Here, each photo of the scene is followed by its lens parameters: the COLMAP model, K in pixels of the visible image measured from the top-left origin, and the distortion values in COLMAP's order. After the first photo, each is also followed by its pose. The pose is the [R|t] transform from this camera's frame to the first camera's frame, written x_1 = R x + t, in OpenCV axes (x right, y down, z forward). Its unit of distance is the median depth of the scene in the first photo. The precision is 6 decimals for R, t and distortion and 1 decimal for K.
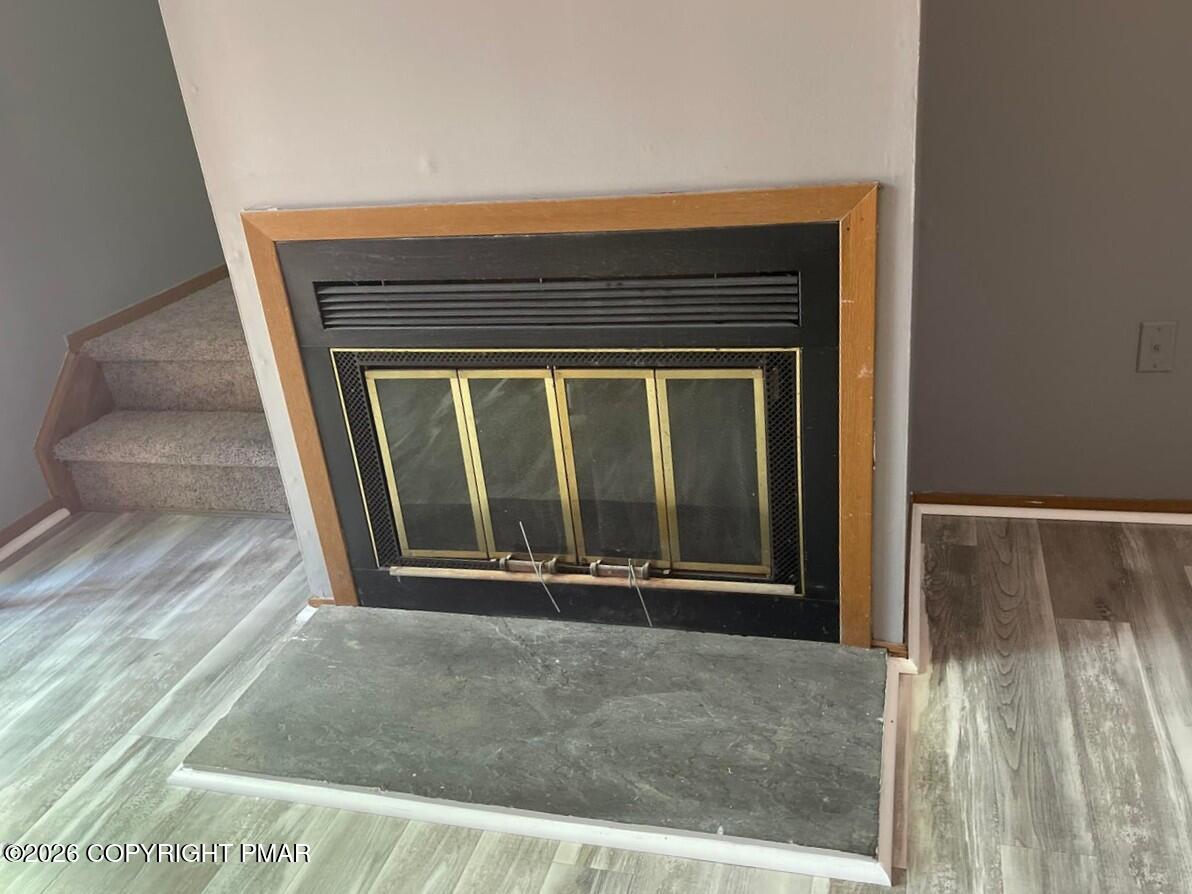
lens RADIAL K [[1025.8, 0, 588.9], [0, 1025.8, 446.1], [0, 0, 1]] dist [0.055111, -0.117757]
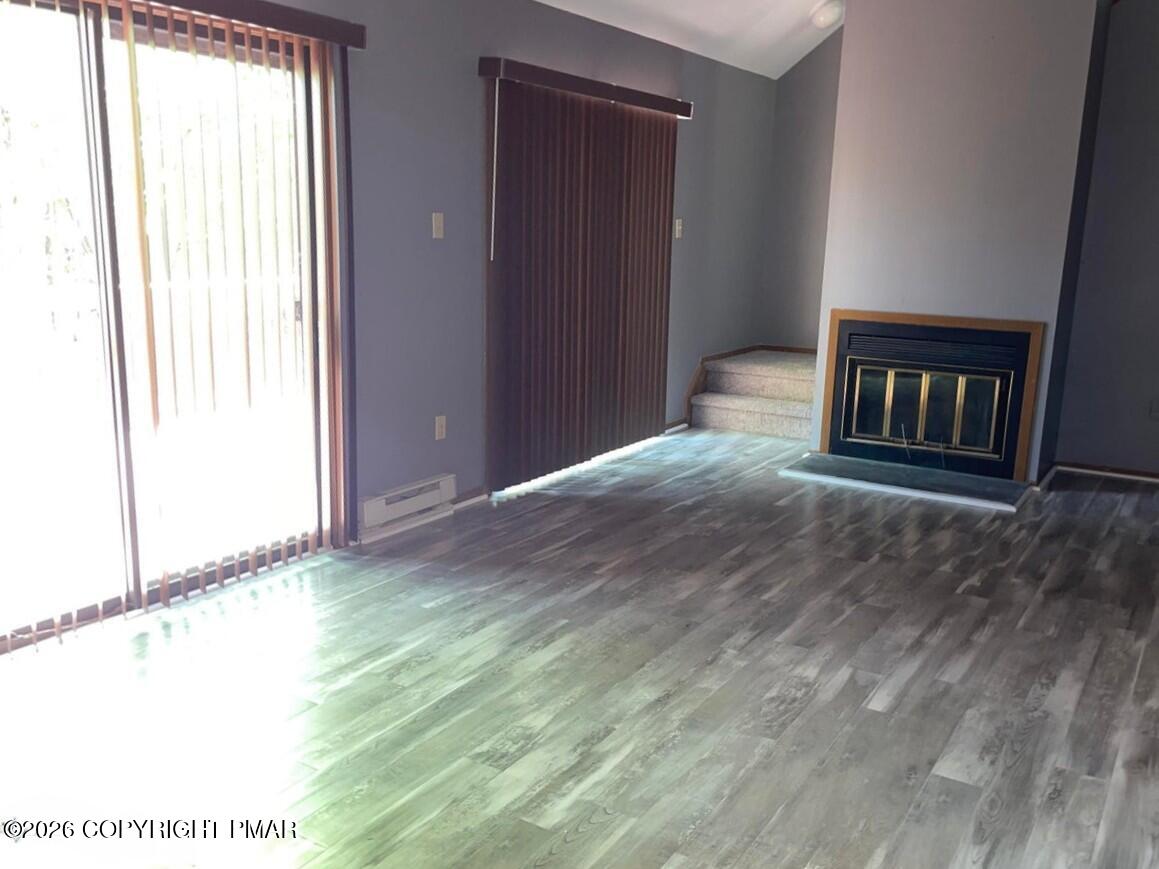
lens RADIAL K [[997.4, 0, 583.3], [0, 997.4, 431.9], [0, 0, 1]] dist [0.055111, -0.117757]
pose [[0.951969, 0.182392, -0.245942, -0.231740], [-0.230525, 0.955583, -0.183627, 0.846267], [0.201526, 0.231503, 0.951732, -1.918076]]
